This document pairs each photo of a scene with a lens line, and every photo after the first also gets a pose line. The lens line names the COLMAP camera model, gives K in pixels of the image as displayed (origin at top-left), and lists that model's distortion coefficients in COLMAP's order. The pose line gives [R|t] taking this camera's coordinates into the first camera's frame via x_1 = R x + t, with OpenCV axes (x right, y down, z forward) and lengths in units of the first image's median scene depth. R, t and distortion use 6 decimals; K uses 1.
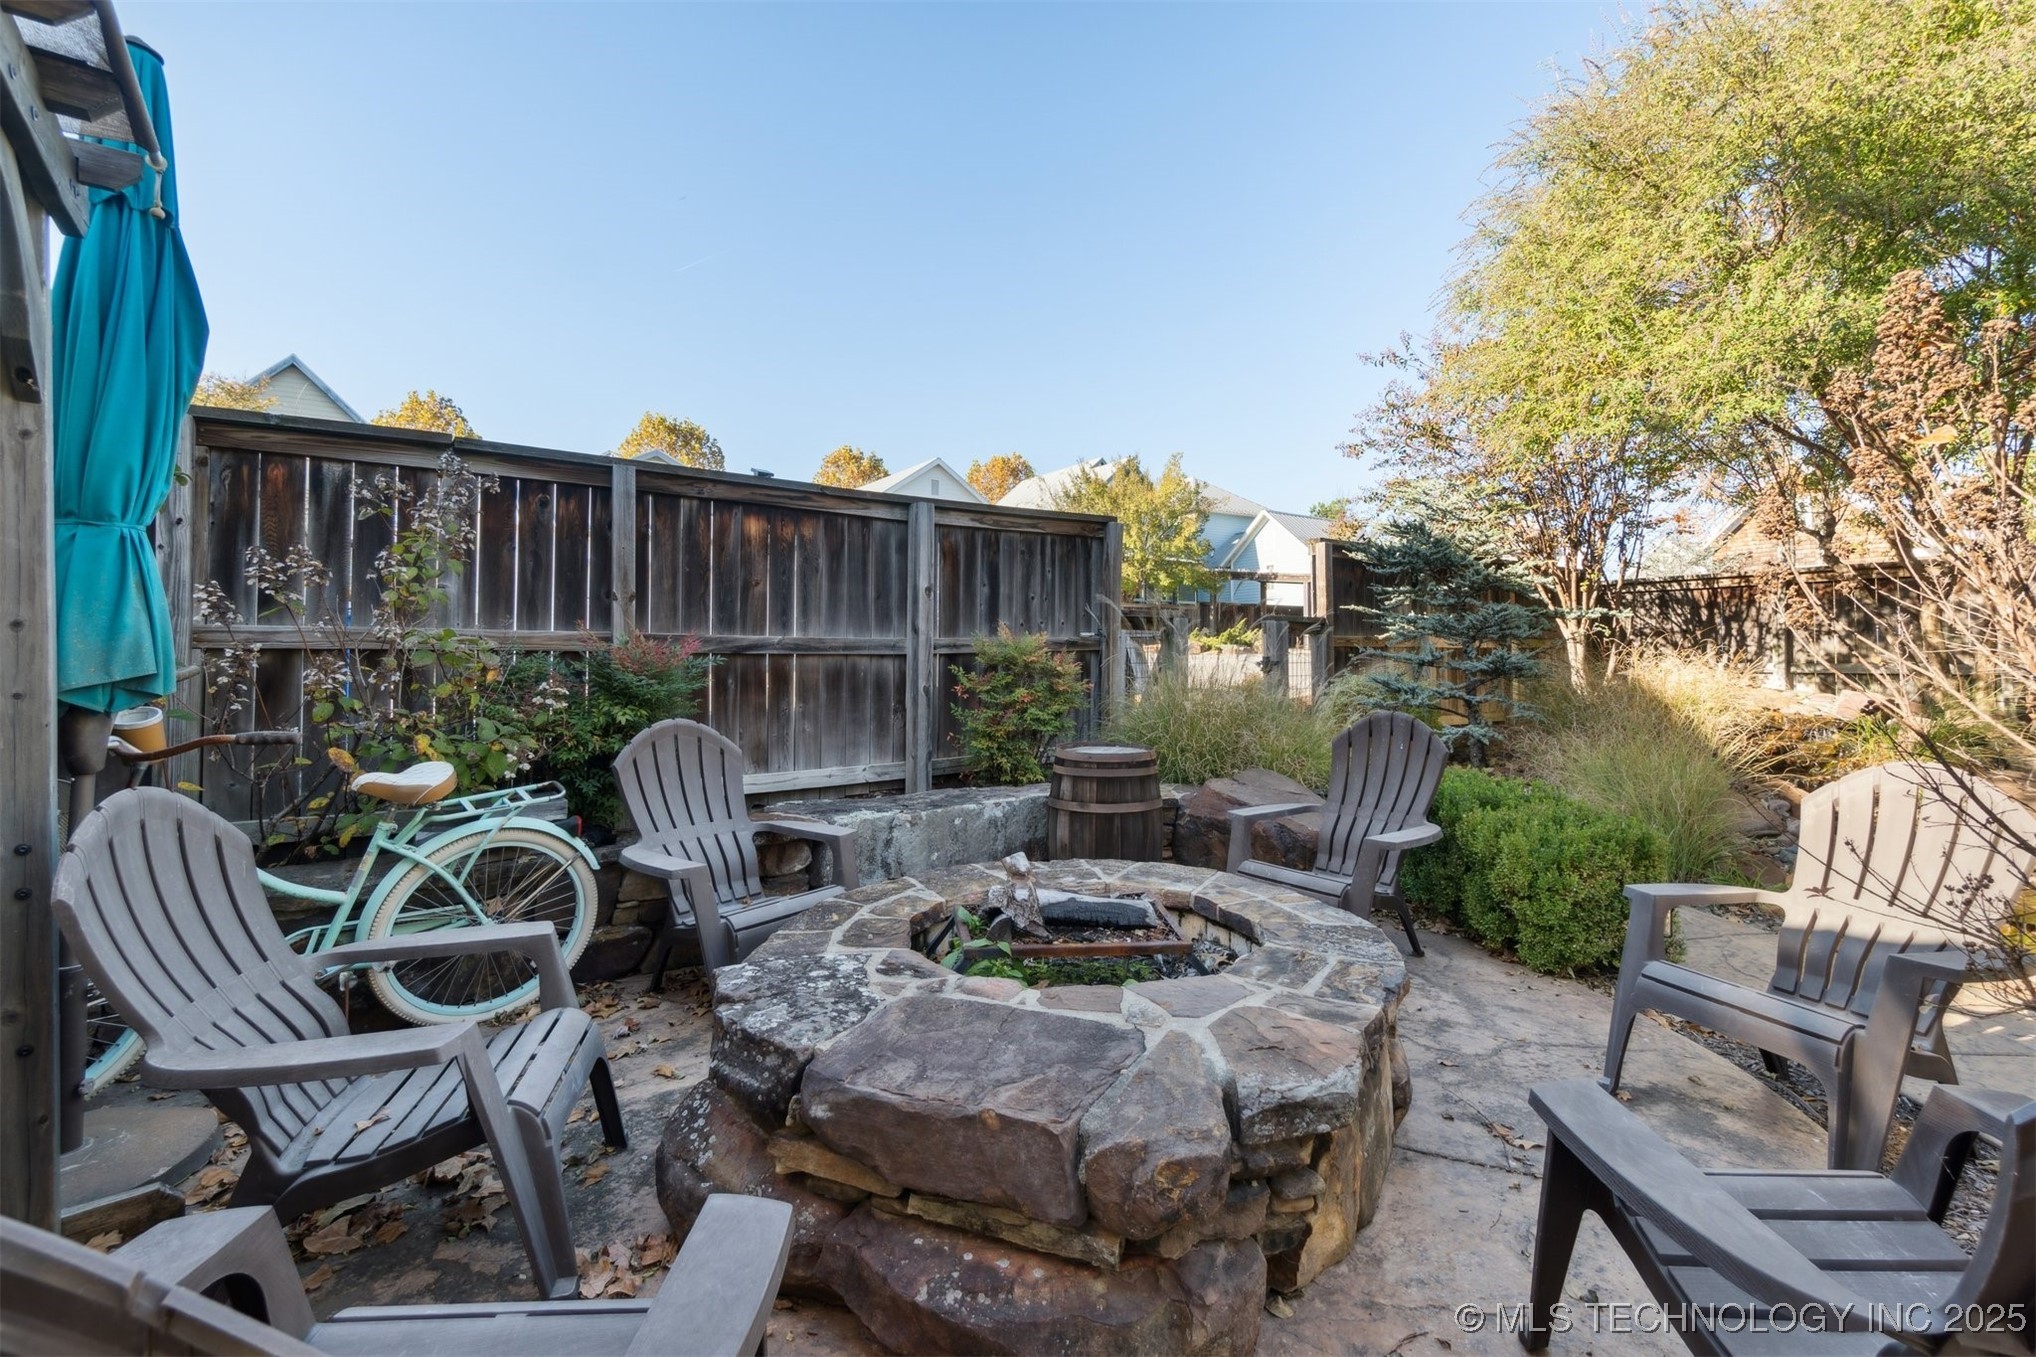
lens RADIAL K [[901.9, 0, 1015.4], [0, 901.9, 648.1], [0, 0, 1]] dist [-0.008686, 0.002669]
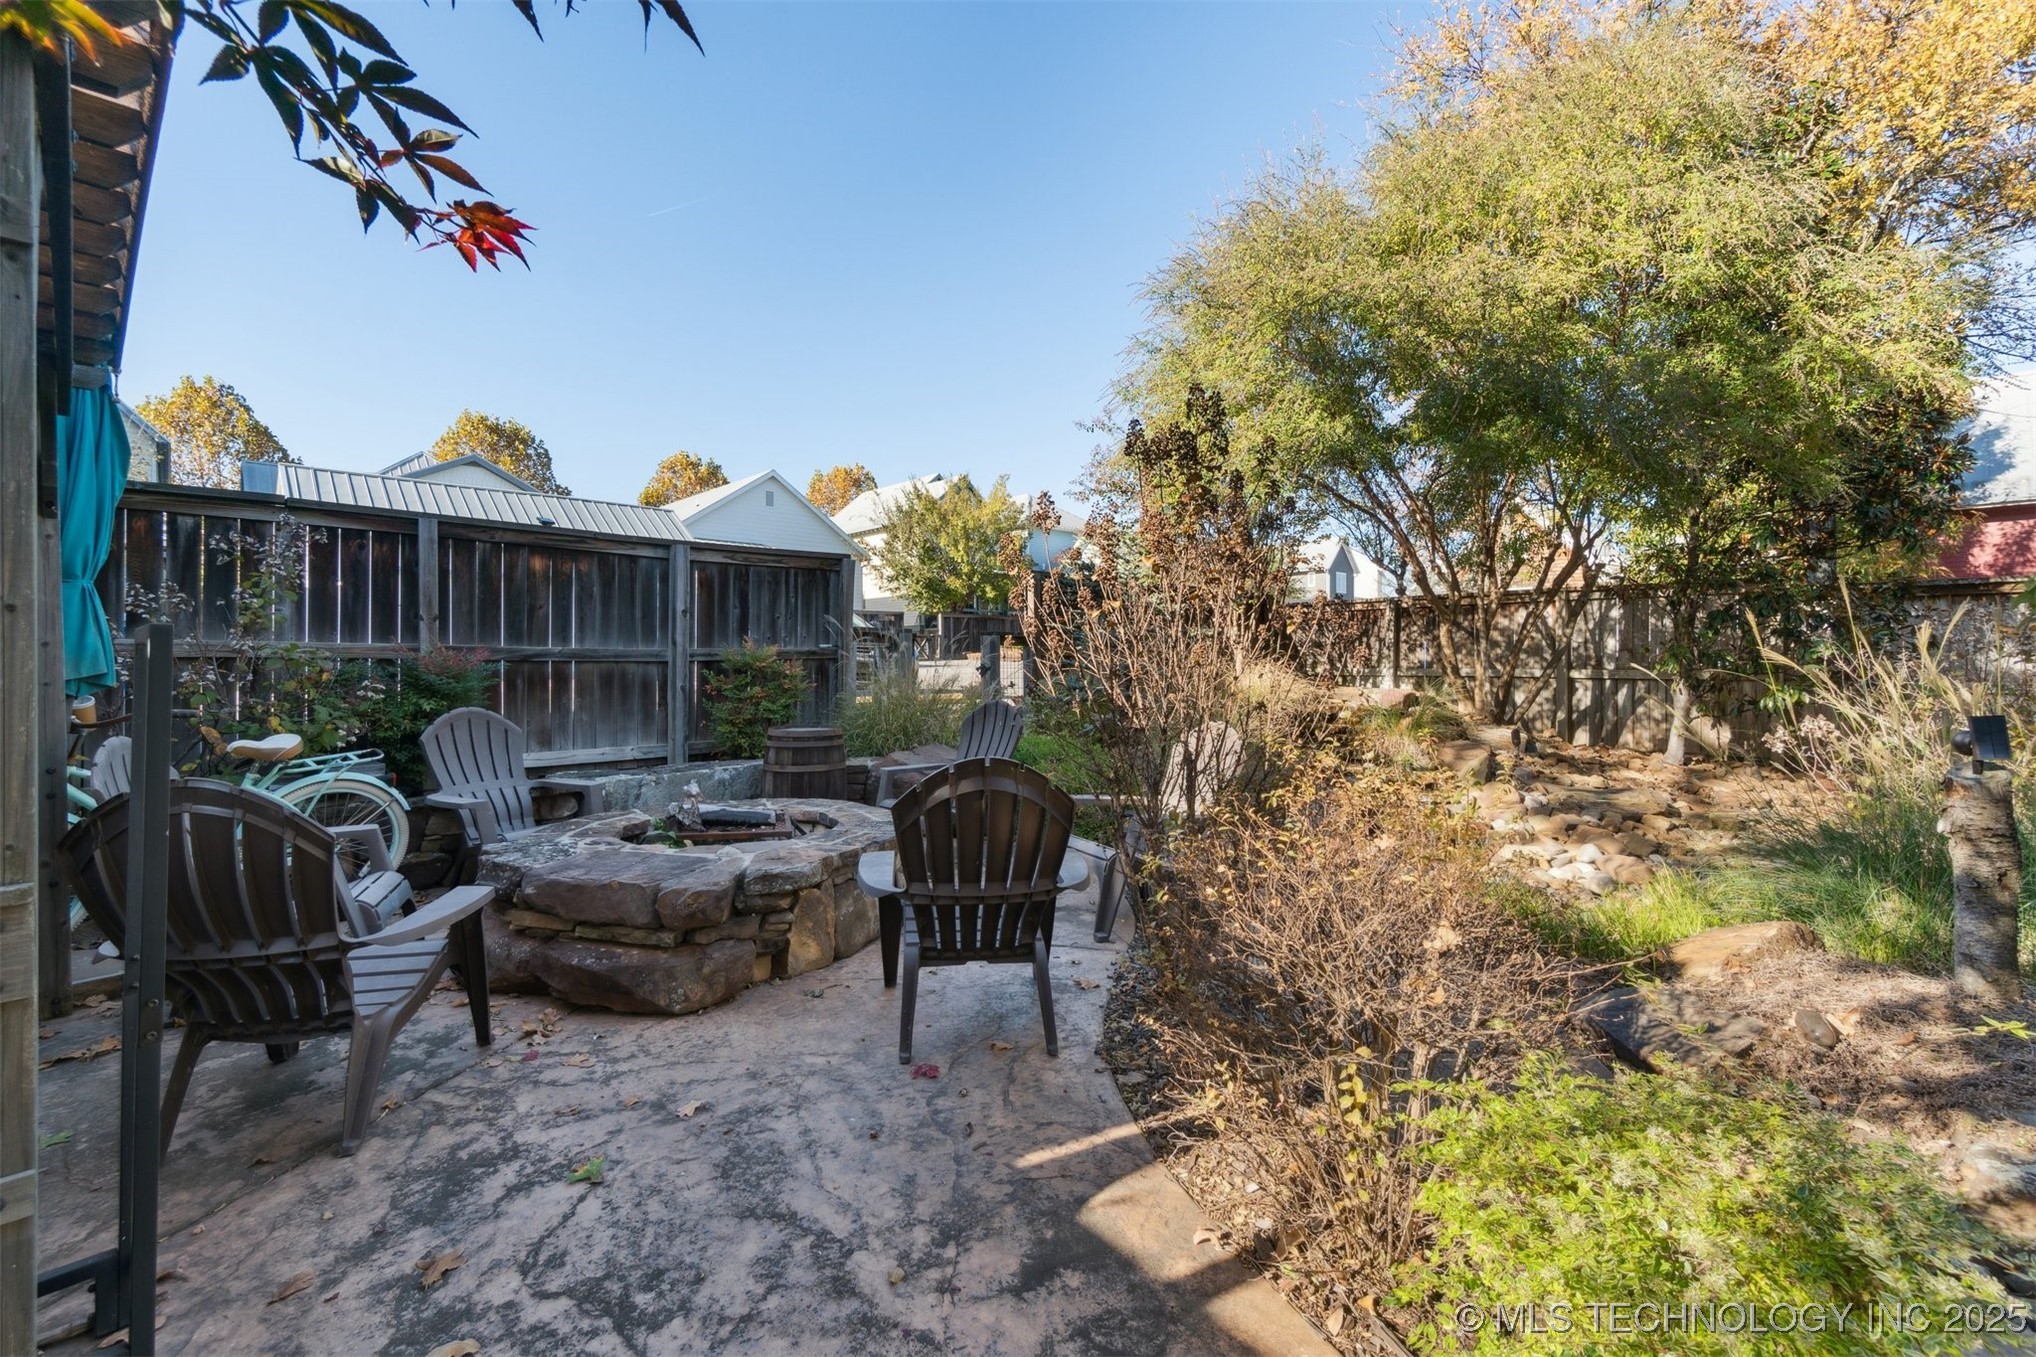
lens RADIAL K [[901.9, 0, 1029.2], [0, 901.9, 673.2], [0, 0, 1]] dist [-0.008686, 0.002669]
pose [[0.986064, -0.001823, 0.166356, 0.191079], [-0.001463, 0.999806, 0.019630, -0.002168], [-0.166360, -0.019600, 0.985870, -0.400341]]
